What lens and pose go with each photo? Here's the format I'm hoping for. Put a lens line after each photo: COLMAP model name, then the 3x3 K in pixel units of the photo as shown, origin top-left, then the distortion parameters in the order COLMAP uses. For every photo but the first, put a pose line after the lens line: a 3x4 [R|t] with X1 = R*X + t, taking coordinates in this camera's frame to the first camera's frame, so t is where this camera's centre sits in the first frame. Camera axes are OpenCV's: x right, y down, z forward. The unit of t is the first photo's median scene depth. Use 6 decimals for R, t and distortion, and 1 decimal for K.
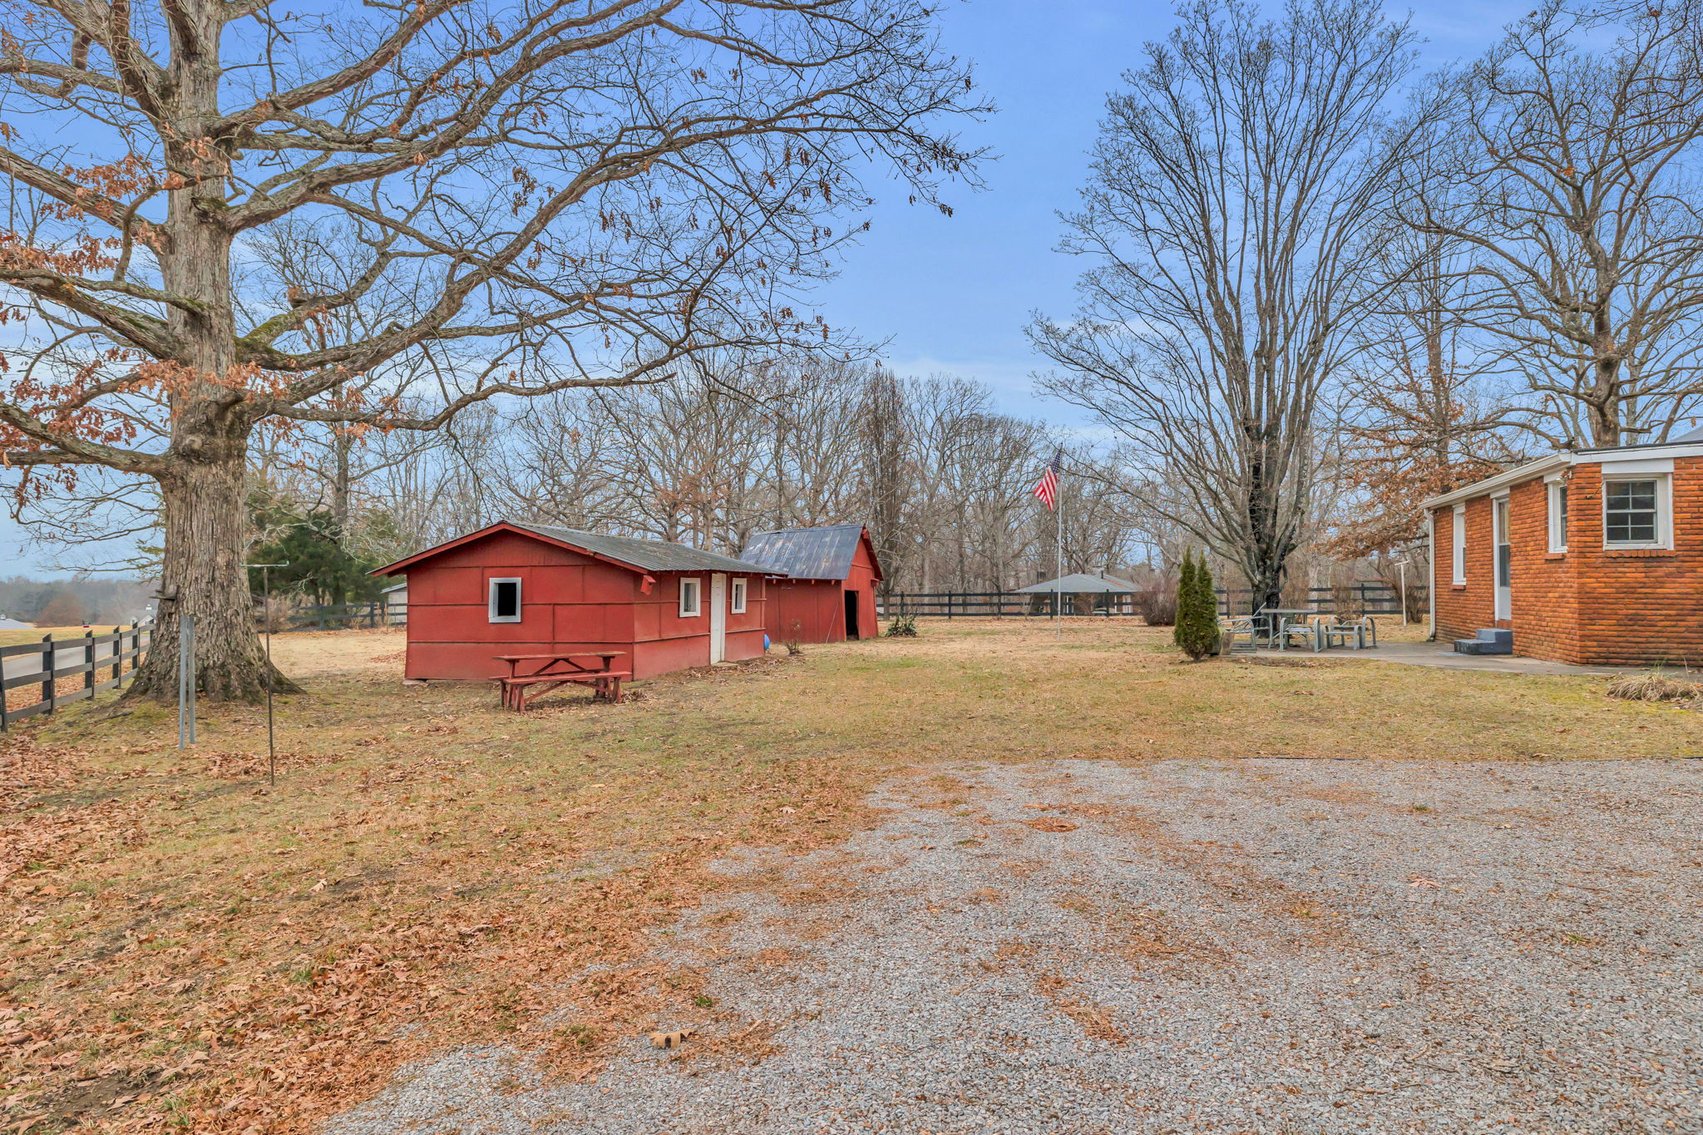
lens RADIAL K [[953.4, 0, 854.3], [0, 953.4, 566.7], [0, 0, 1]] dist [0.006209, -0.002046]
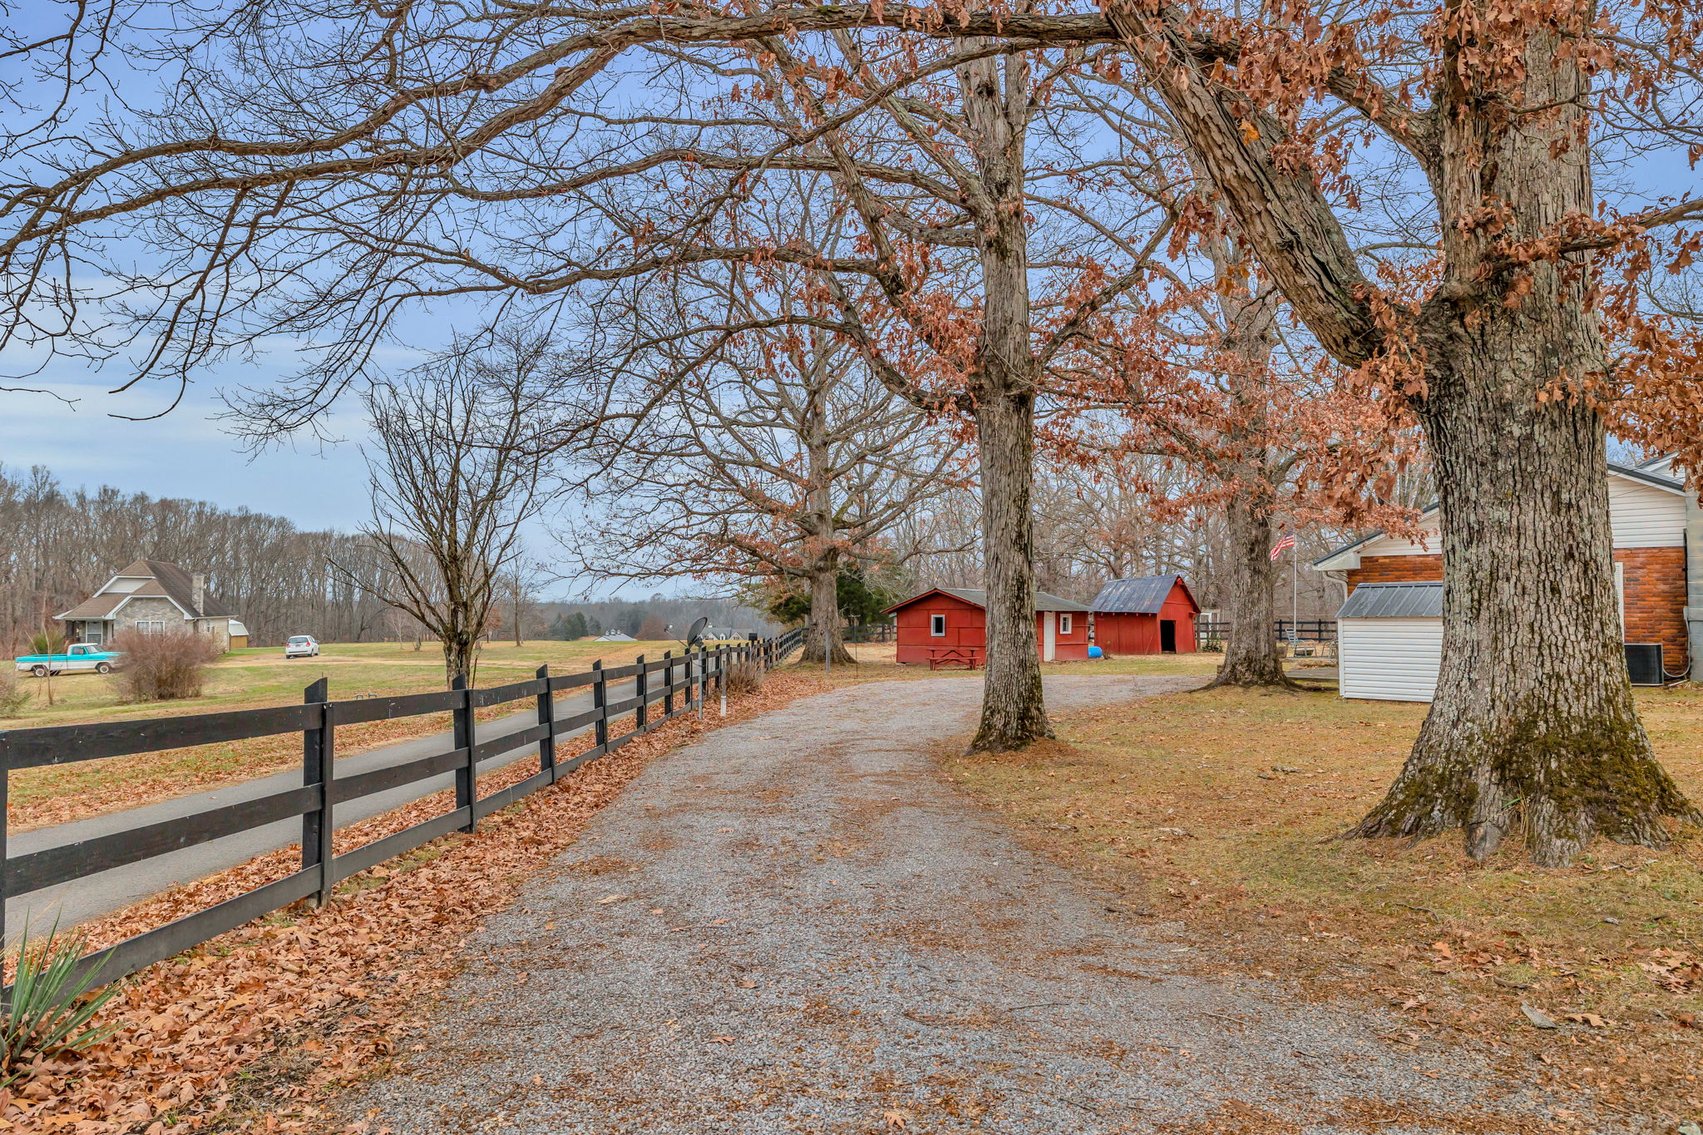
lens RADIAL K [[1359.5, 0, 844.3], [0, 1359.5, 565.1], [0, 0, 1]] dist [0.001971, -0.003284]
pose [[0.877327, -0.023640, -0.479311, 0.840992], [0.016399, 0.999679, -0.019289, -0.040947], [0.479613, 0.009063, 0.877433, -1.634998]]
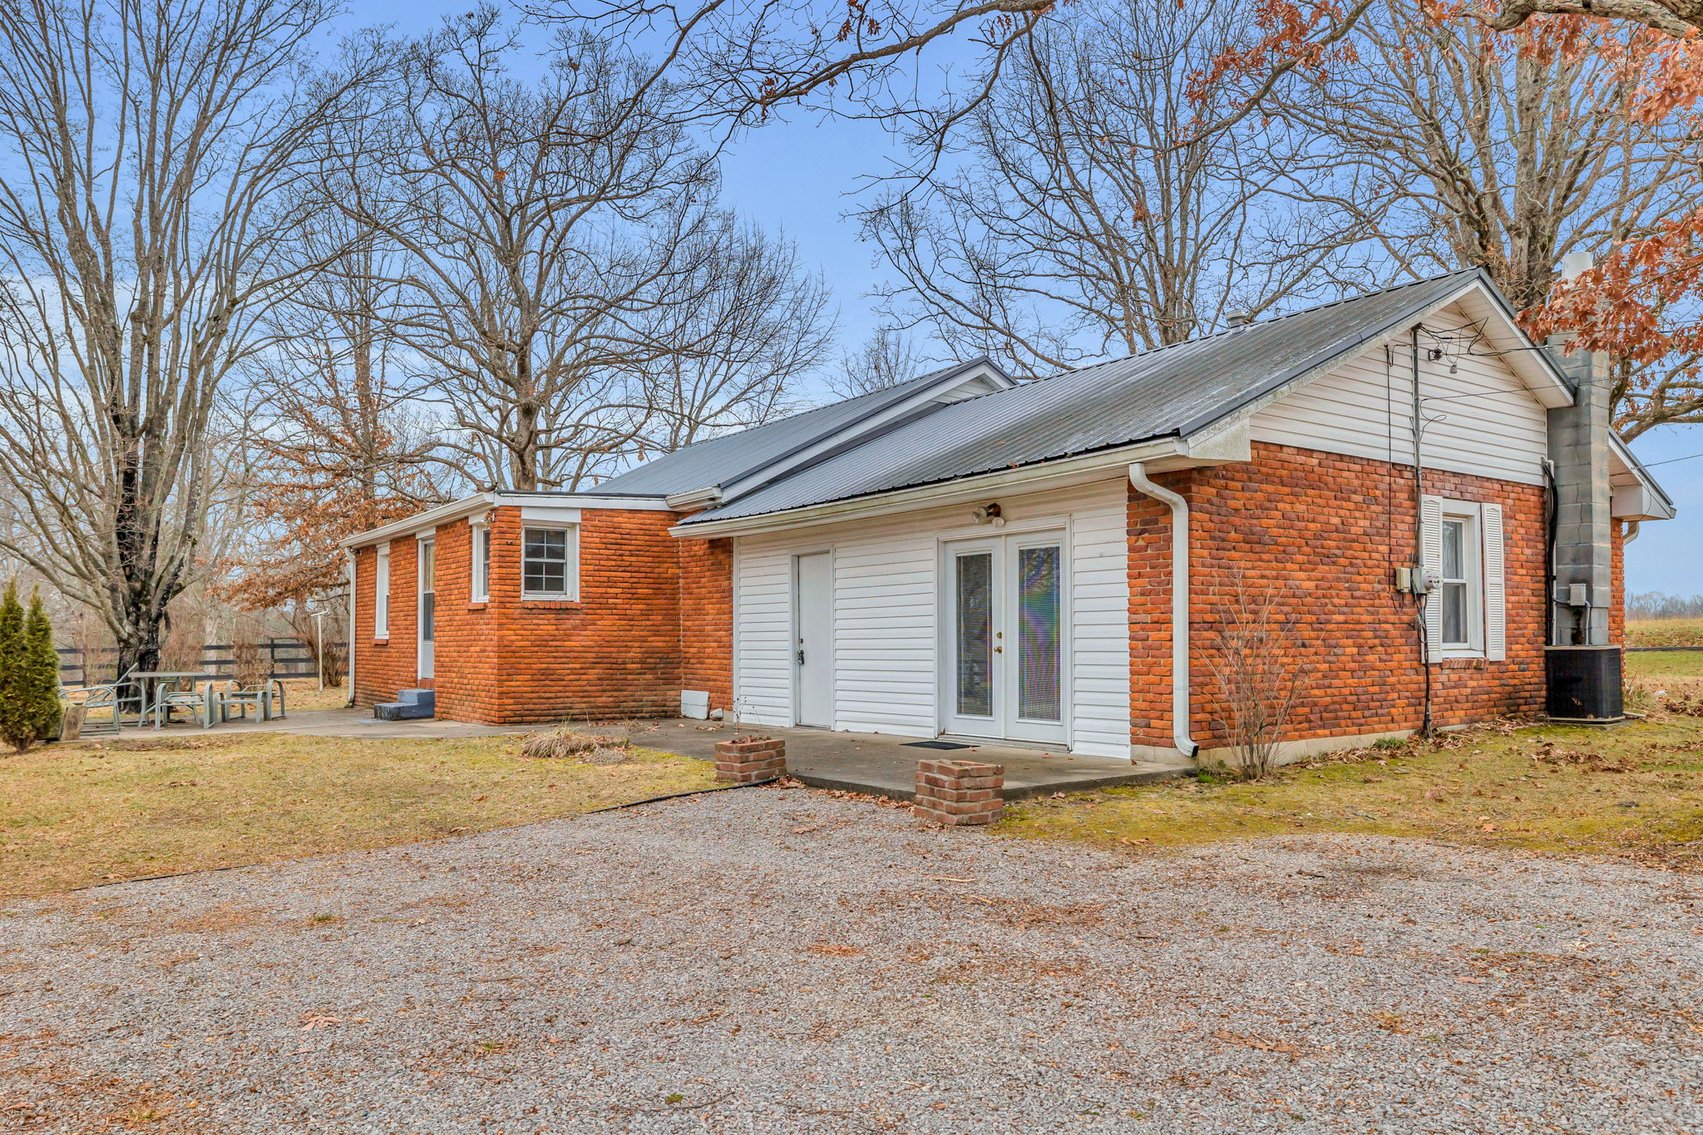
lens RADIAL K [[1207.6, 0, 872.5], [0, 1207.6, 601.7], [0, 0, 1]] dist [-0.016591, 0.006180]
pose [[0.582191, 0.026466, 0.812622, 0.017615], [-0.013512, 0.999647, -0.022876, 0.004368], [-0.812940, 0.002338, 0.582343, 0.023794]]
